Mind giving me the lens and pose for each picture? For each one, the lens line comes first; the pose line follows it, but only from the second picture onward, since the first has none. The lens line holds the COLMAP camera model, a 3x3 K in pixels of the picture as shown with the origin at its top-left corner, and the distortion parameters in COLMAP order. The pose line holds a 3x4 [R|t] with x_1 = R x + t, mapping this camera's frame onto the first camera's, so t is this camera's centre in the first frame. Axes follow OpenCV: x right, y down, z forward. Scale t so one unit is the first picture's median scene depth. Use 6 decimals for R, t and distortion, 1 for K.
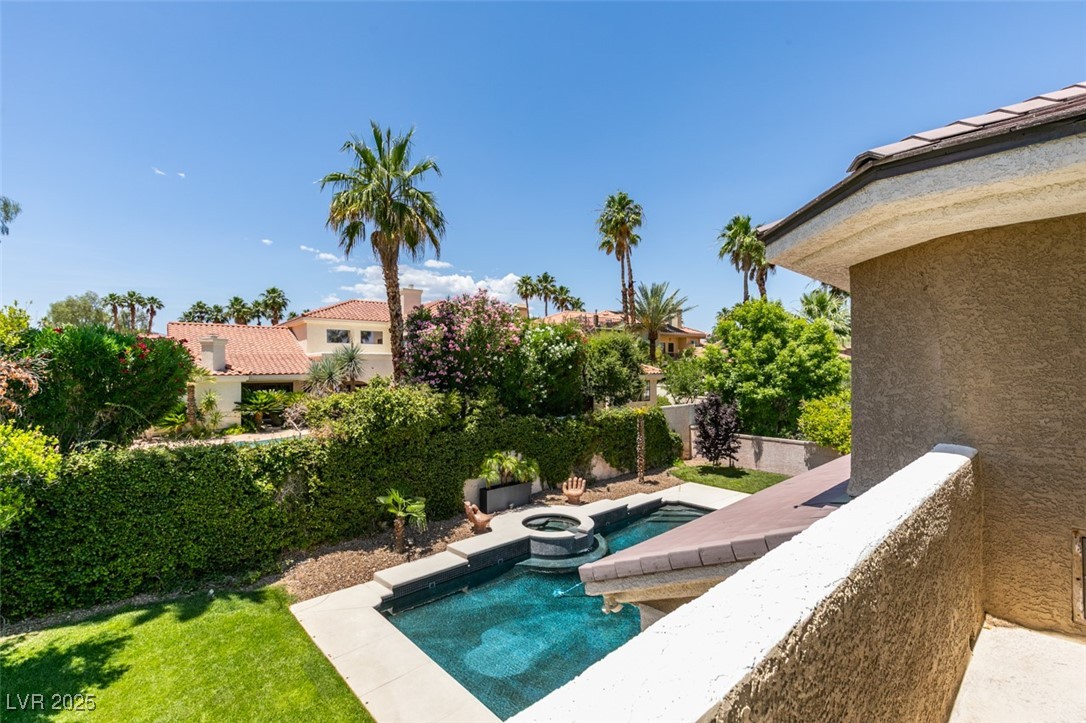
lens RADIAL K [[486.4, 0, 542.1], [0, 486.4, 361.9], [0, 0, 1]] dist [-0.001260, -0.000116]
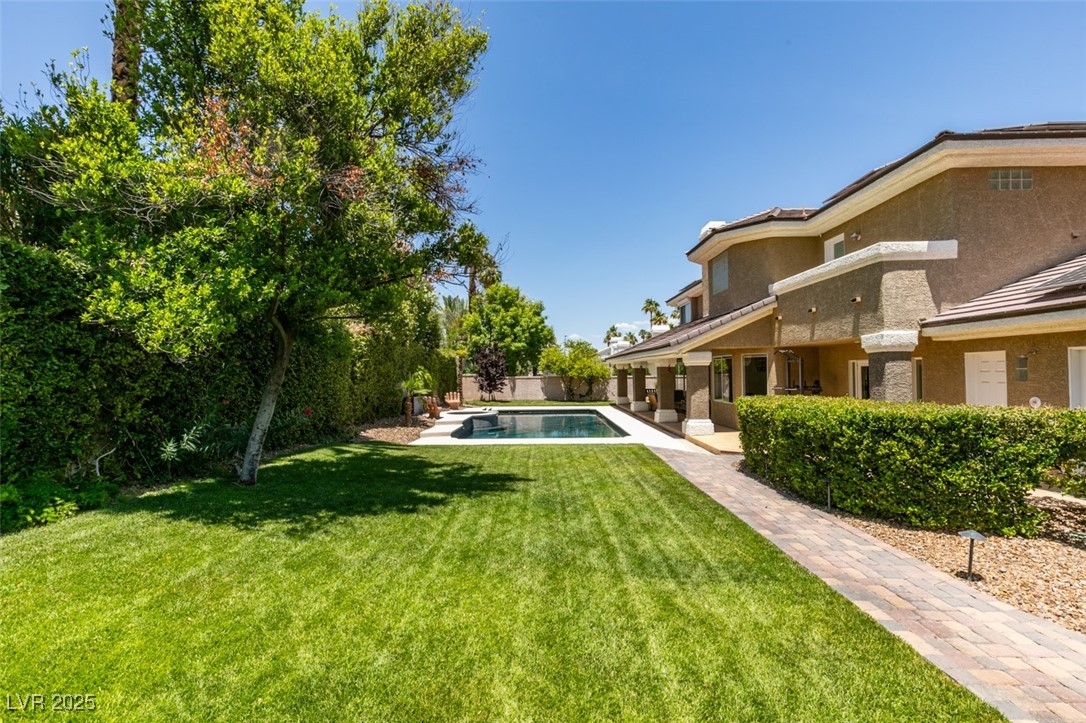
lens RADIAL K [[486.4, 0, 541.5], [0, 486.4, 368.3], [0, 0, 1]] dist [-0.001260, -0.000116]
pose [[0.675553, 0.000313, 0.737311, -0.572533], [0.011769, 0.999868, -0.011207, 0.148488], [-0.737218, 0.016248, 0.675460, -0.044968]]
